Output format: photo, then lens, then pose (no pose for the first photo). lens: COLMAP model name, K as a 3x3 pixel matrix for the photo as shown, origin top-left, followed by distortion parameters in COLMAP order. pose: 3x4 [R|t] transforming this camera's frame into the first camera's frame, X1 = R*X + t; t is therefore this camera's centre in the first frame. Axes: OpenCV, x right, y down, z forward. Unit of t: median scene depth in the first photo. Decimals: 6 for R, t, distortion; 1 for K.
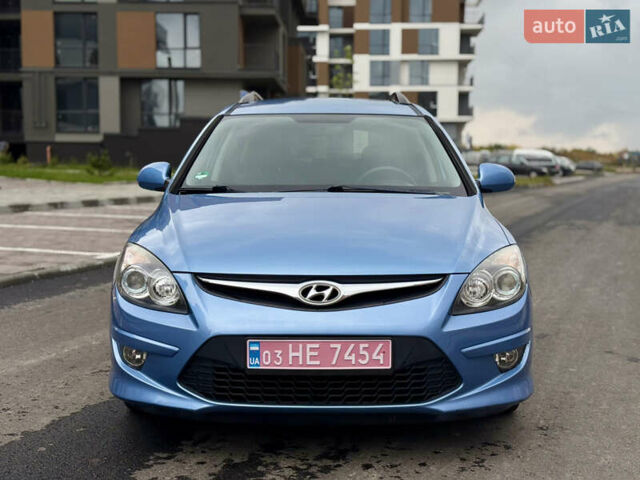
lens RADIAL K [[895.1, 0, 320.0], [0, 895.1, 240.0], [0, 0, 1]] dist [0.131803, -0.101517]
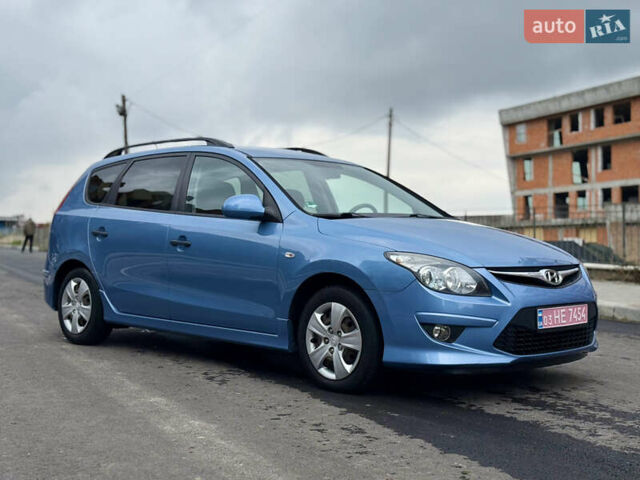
lens RADIAL K [[895.1, 0, 320.0], [0, 895.1, 240.0], [0, 0, 1]] dist [0.131803, -0.101517]
pose [[0.689356, -0.000465, 0.724422, -1.344014], [0.055301, 0.997116, -0.051984, 0.052898], [-0.722308, 0.075897, 0.687394, 0.222799]]
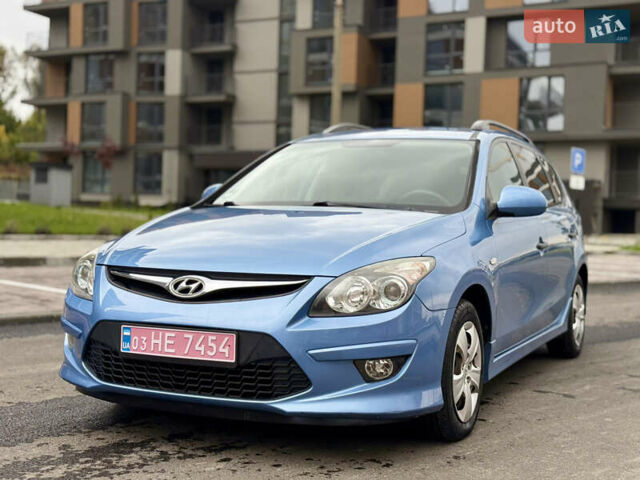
lens RADIAL K [[895.1, 0, 320.0], [0, 895.1, 240.0], [0, 0, 1]] dist [0.131803, -0.101517]
pose [[0.906169, 0.026822, -0.422064, 0.571452], [-0.058403, 0.996361, -0.062073, 0.059704], [0.418863, 0.080898, 0.904439, 0.100101]]
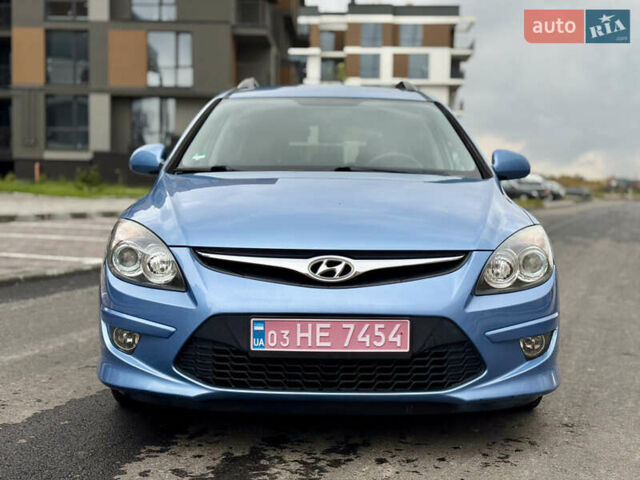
lens RADIAL K [[895.1, 0, 320.0], [0, 895.1, 240.0], [0, 0, 1]] dist [0.131803, -0.101517]
pose [[0.999871, 0.009875, 0.012687, -0.022673], [-0.009530, 0.999591, -0.026973, 0.053309], [-0.012948, 0.026848, 0.999556, 0.086108]]
